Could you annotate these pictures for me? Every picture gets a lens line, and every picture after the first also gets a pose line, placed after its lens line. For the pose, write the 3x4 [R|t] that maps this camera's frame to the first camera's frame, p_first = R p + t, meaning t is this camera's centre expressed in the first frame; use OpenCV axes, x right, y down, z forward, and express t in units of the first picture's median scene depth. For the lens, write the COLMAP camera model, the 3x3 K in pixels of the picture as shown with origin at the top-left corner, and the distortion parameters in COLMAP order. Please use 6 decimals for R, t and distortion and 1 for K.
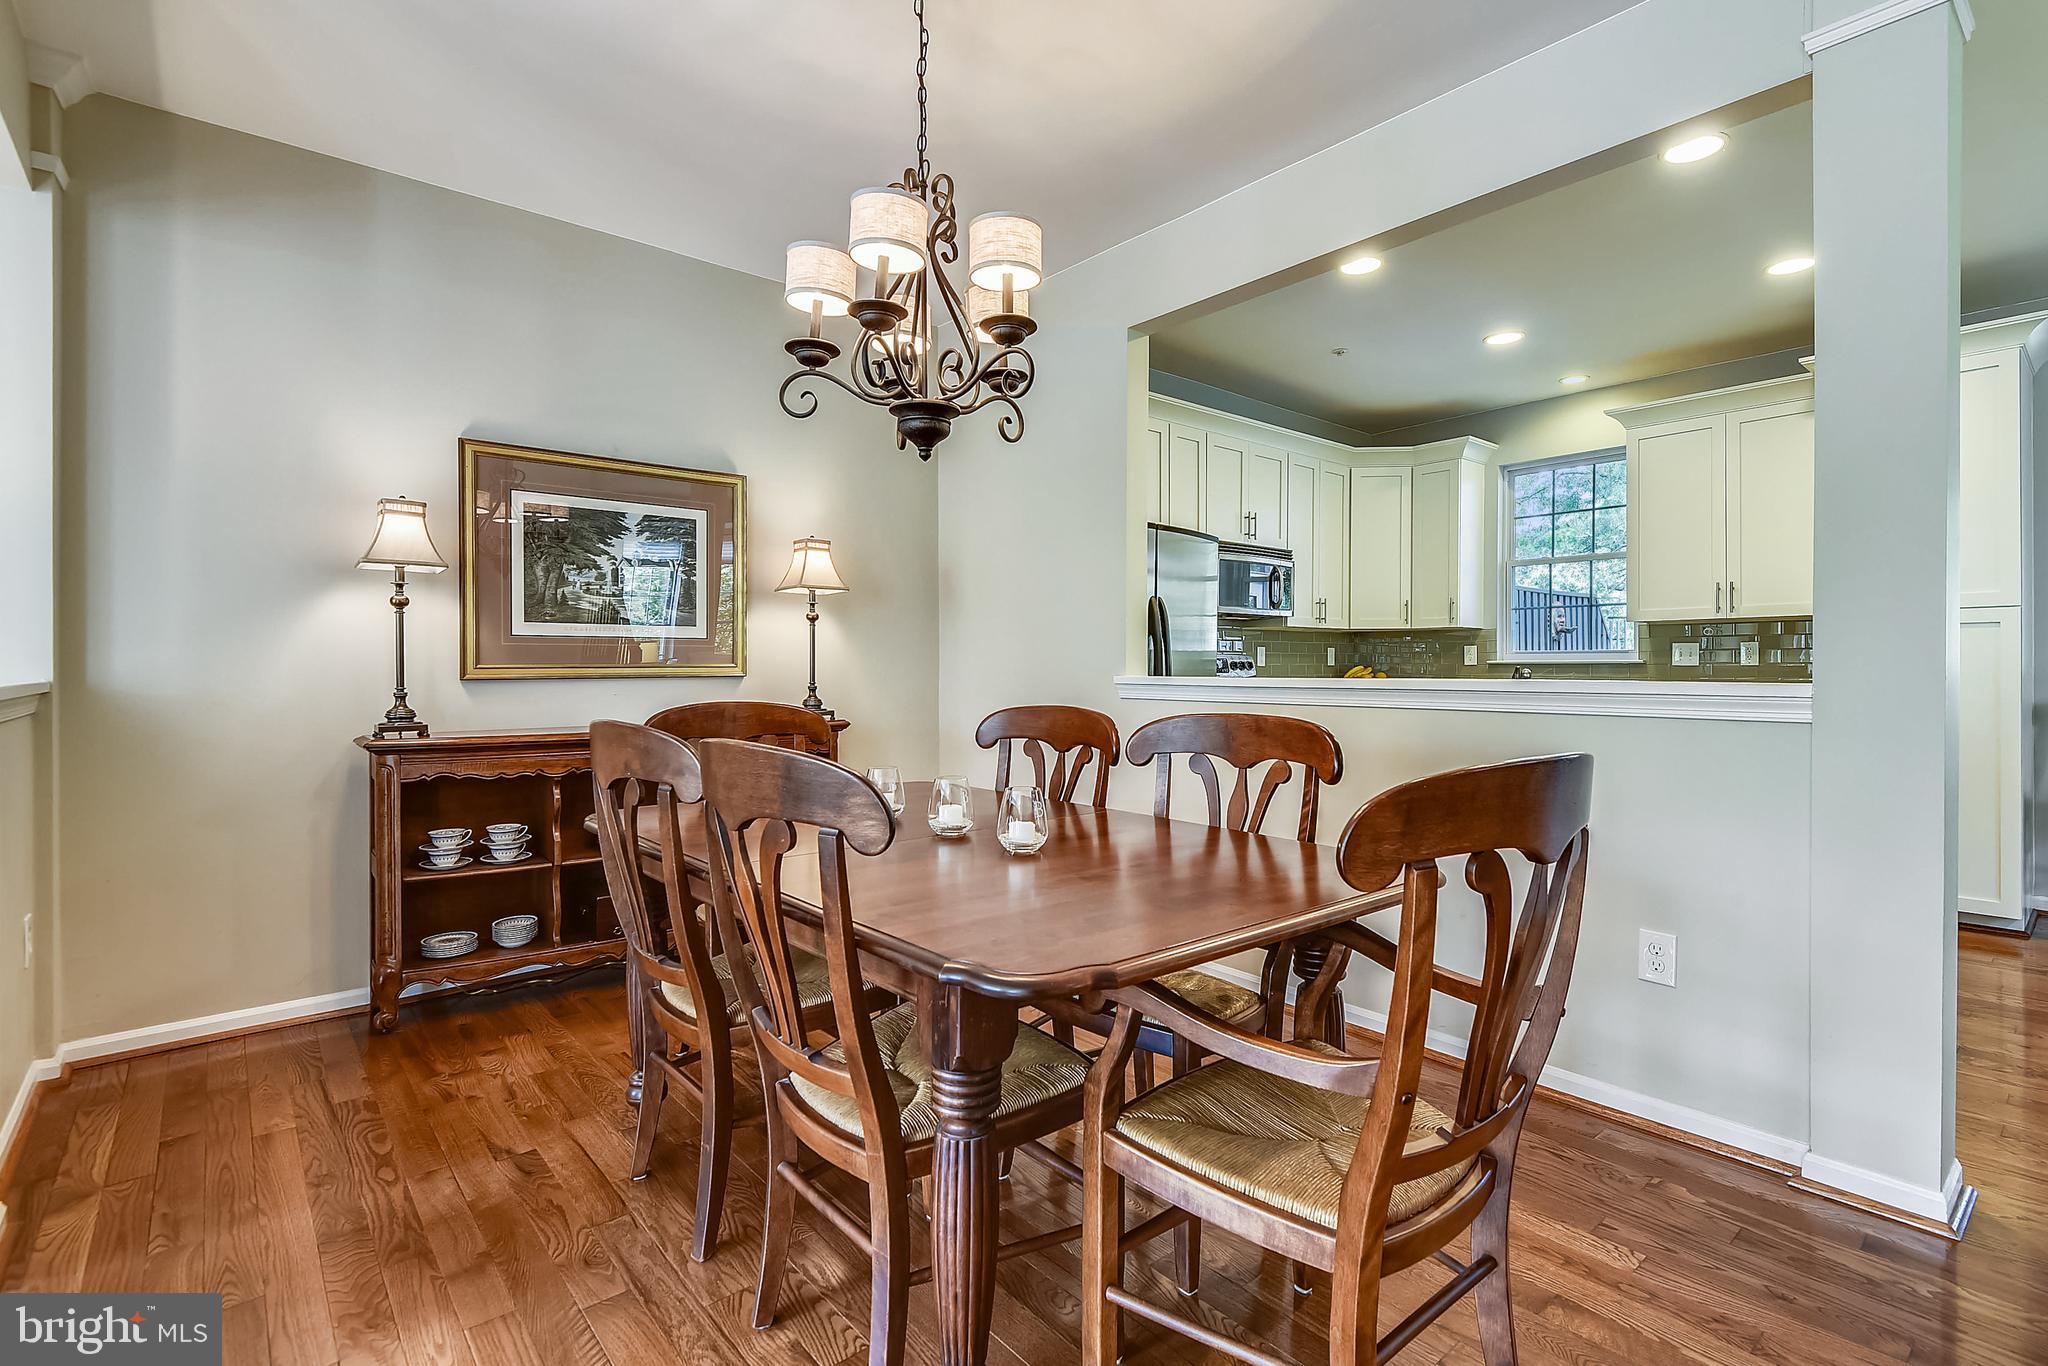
lens RADIAL K [[937.4, 0, 1023.6], [0, 937.4, 679.0], [0, 0, 1]] dist [0.002859, -0.005428]
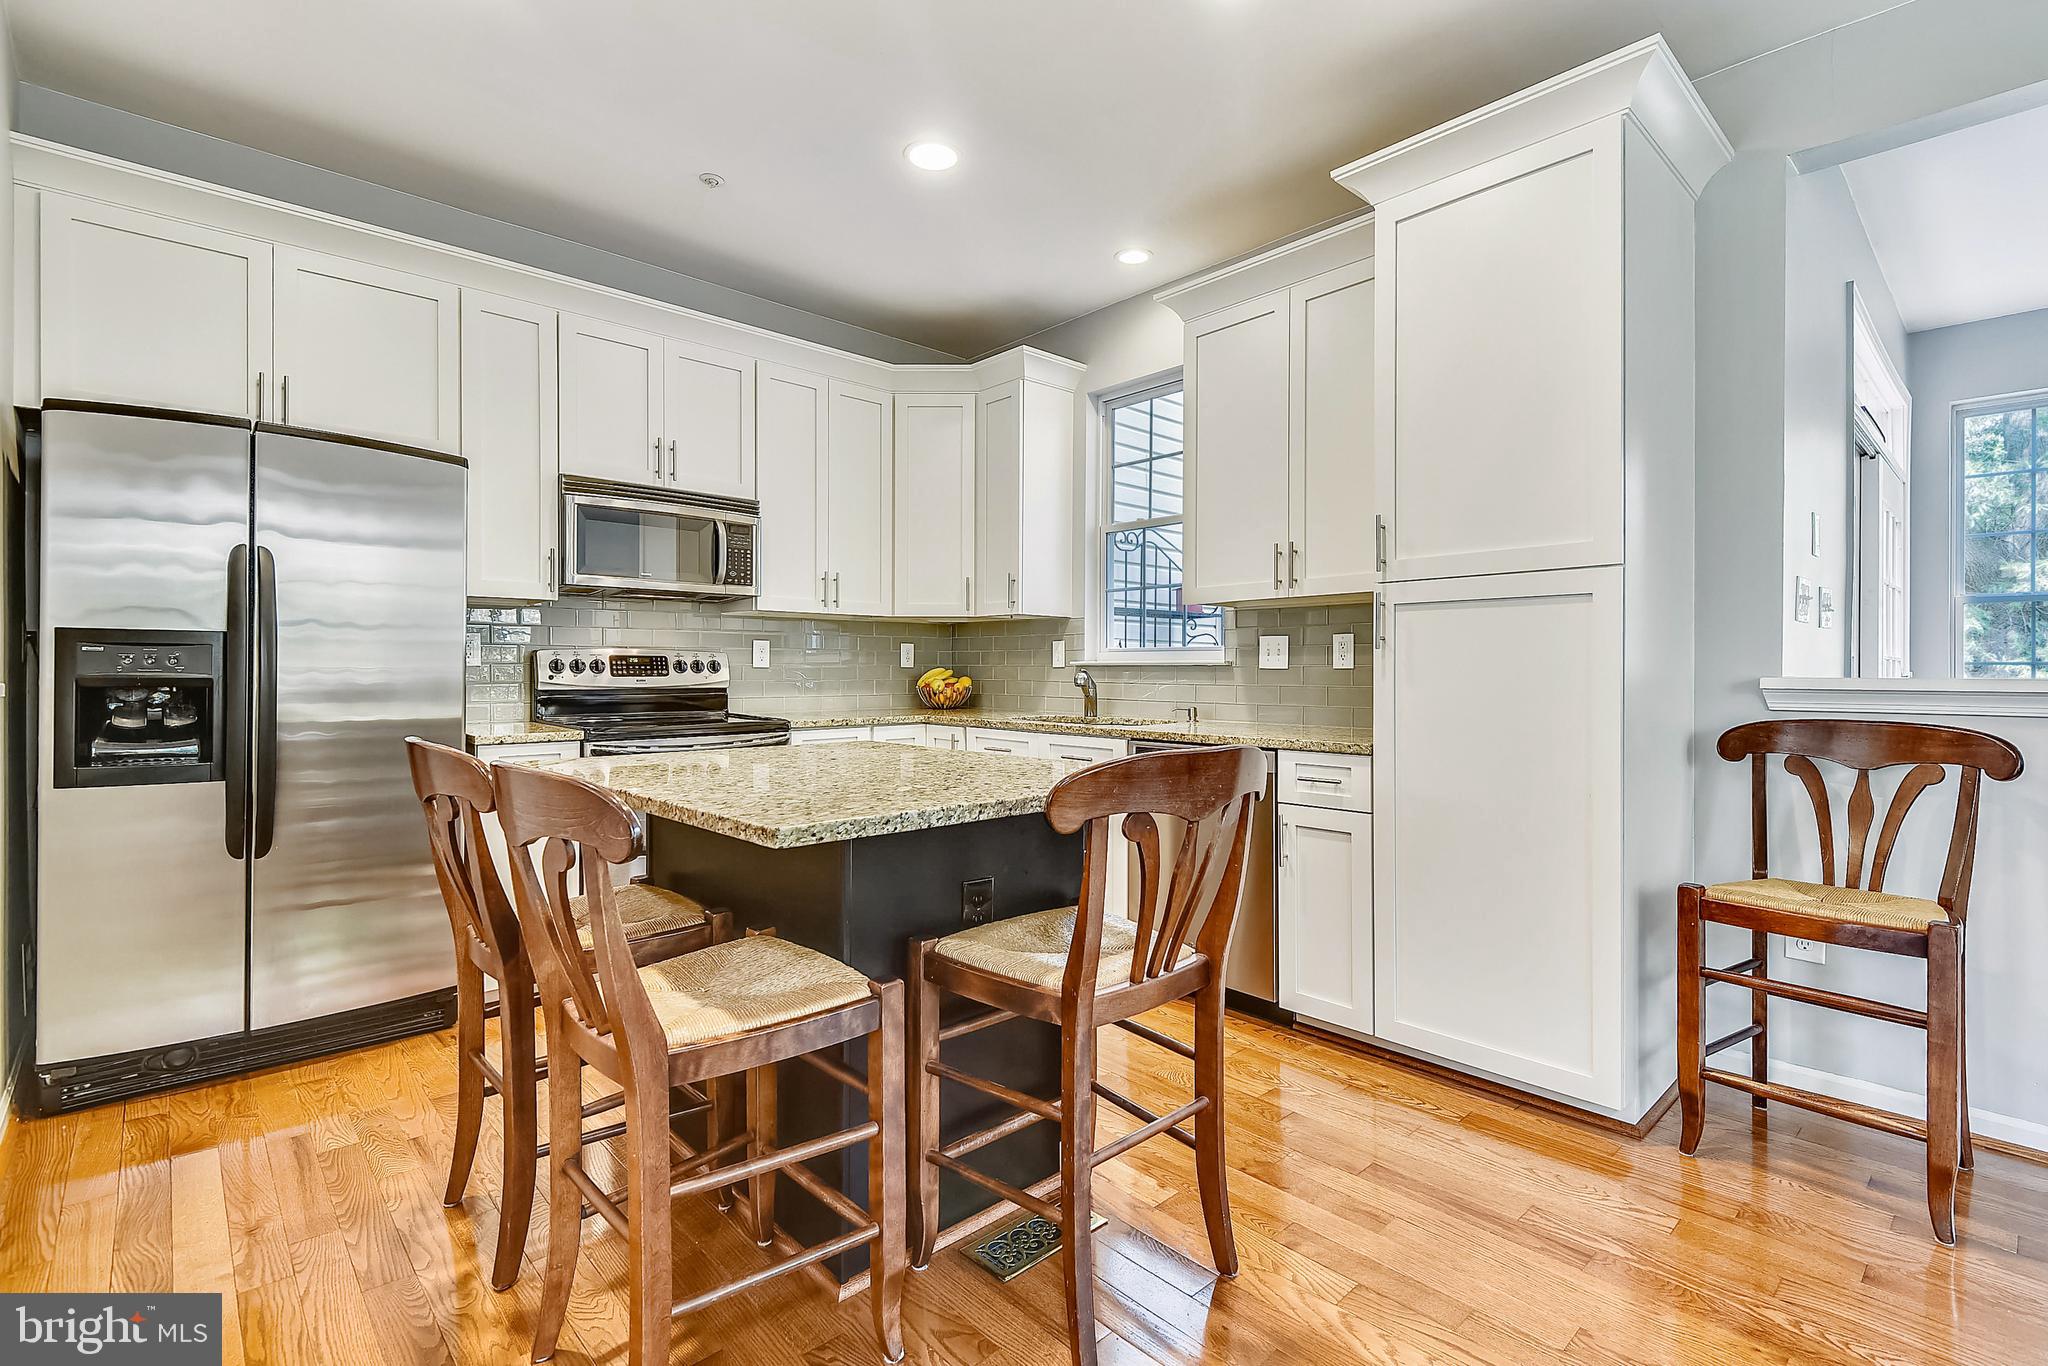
lens RADIAL K [[937.4, 0, 1022.2], [0, 937.4, 680.1], [0, 0, 1]] dist [0.002859, -0.005428]
pose [[0.998864, 0.007292, 0.047083, 0.440076], [-0.007076, 0.999964, -0.004761, -0.001300], [-0.047116, 0.004423, 0.998880, 0.287918]]
